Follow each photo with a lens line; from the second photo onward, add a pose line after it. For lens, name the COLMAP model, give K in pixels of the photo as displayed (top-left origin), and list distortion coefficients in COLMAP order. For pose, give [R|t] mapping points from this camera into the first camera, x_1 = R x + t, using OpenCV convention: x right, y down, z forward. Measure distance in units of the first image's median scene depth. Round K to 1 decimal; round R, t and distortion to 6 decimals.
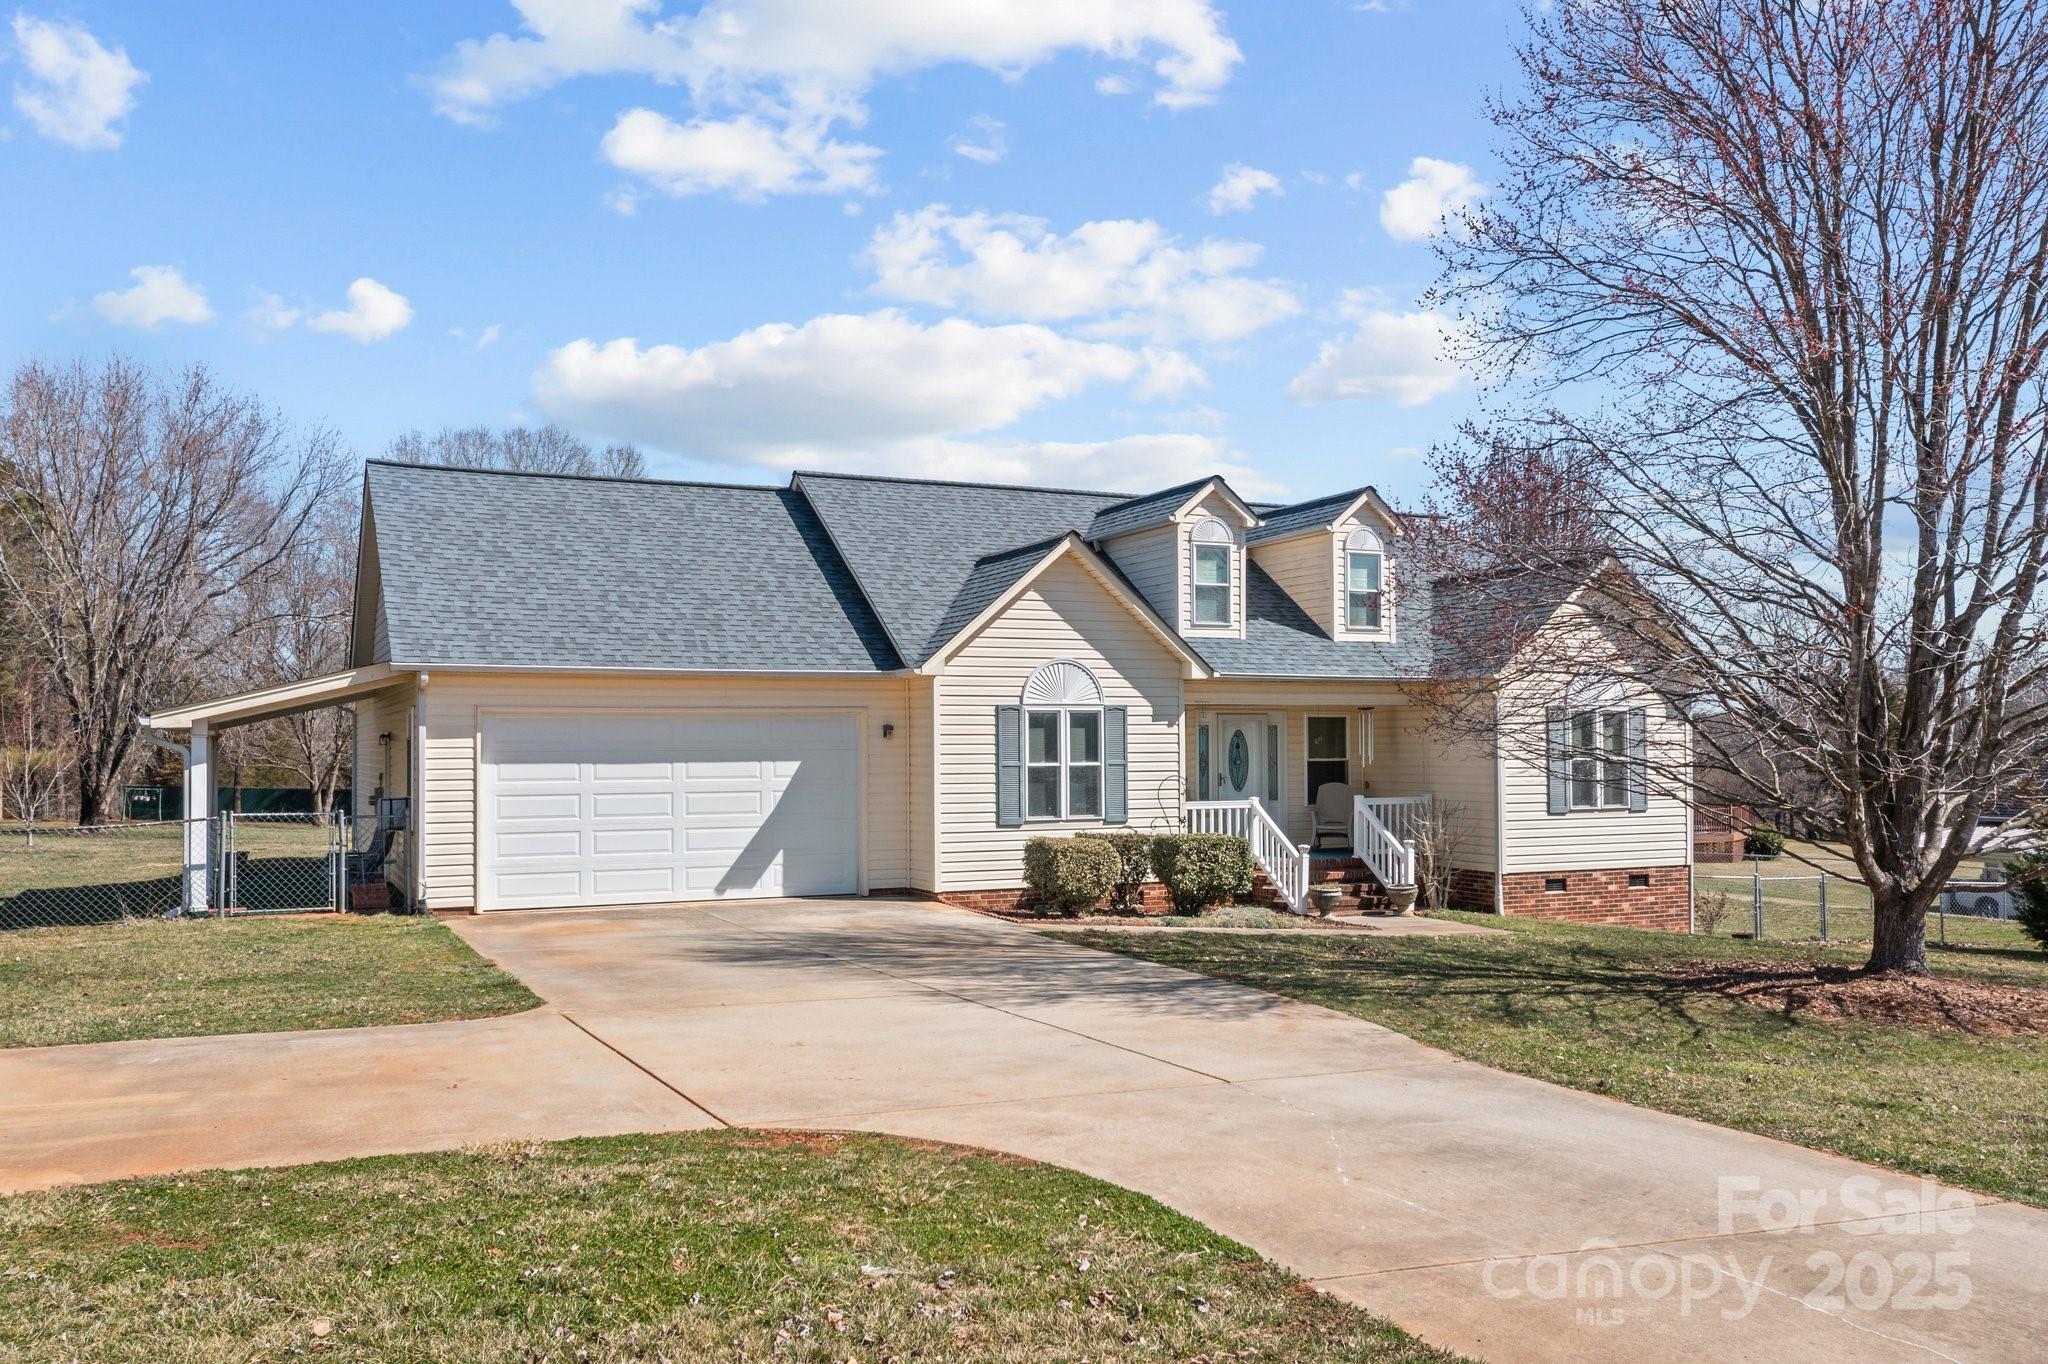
lens RADIAL K [[1625.9, 0, 1024.0], [0, 1625.9, 682.0], [0, 0, 1]] dist [0.003571, 0.002655]
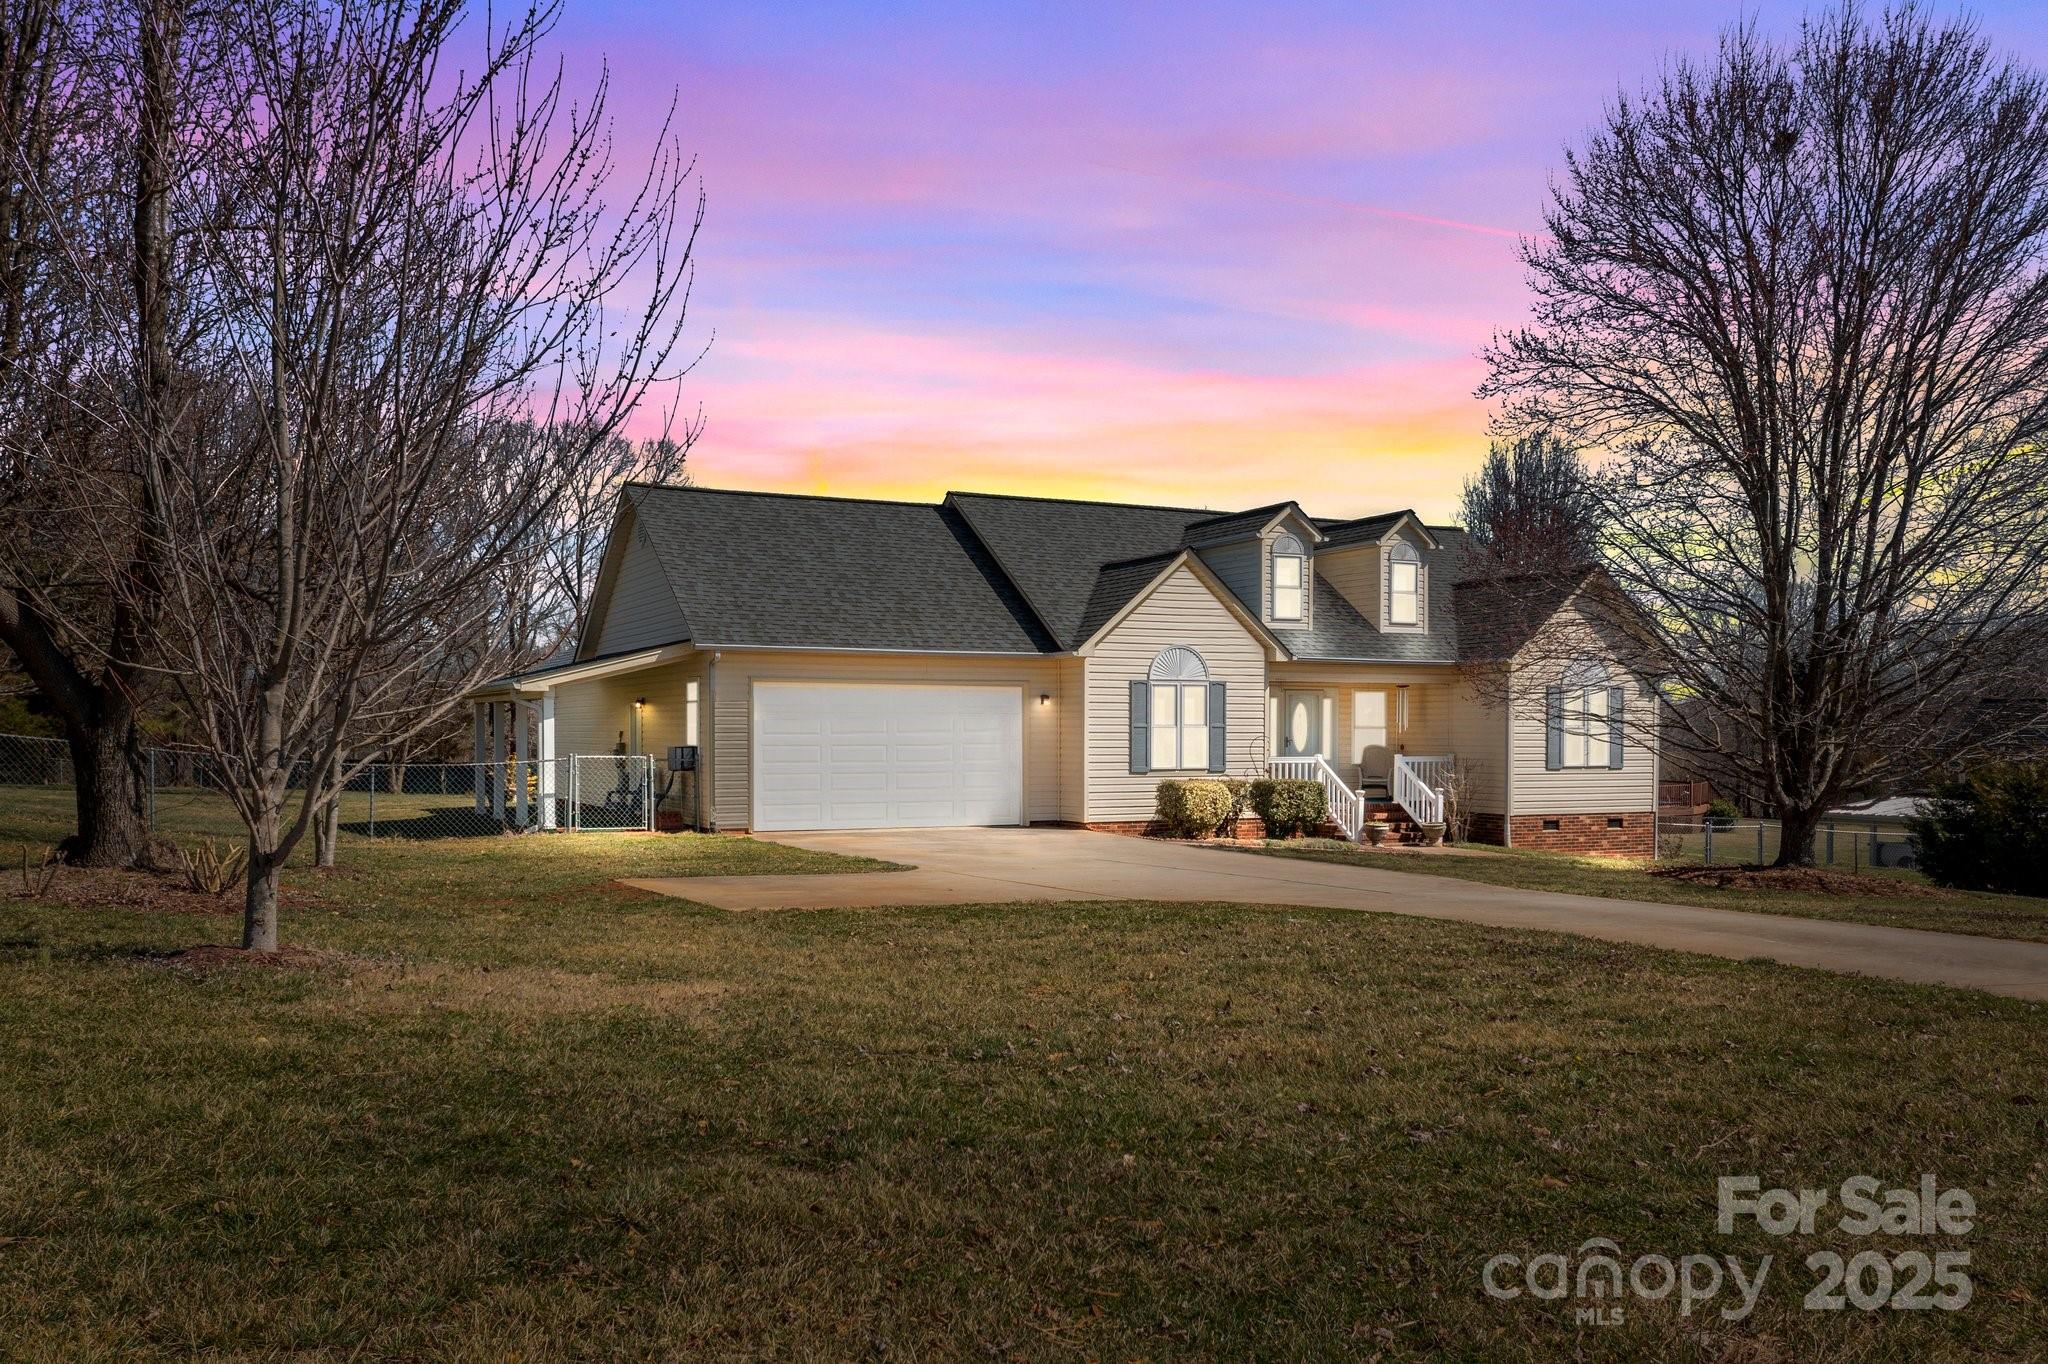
lens RADIAL K [[1661.6, 0, 1025.1], [0, 1661.6, 730.3], [0, 0, 1]] dist [-0.000895, 0.001447]
pose [[0.999640, 0.006939, 0.025921, -0.136707], [-0.007919, 0.999250, 0.037905, 0.004688], [-0.025638, -0.038096, 0.998945, -0.329468]]
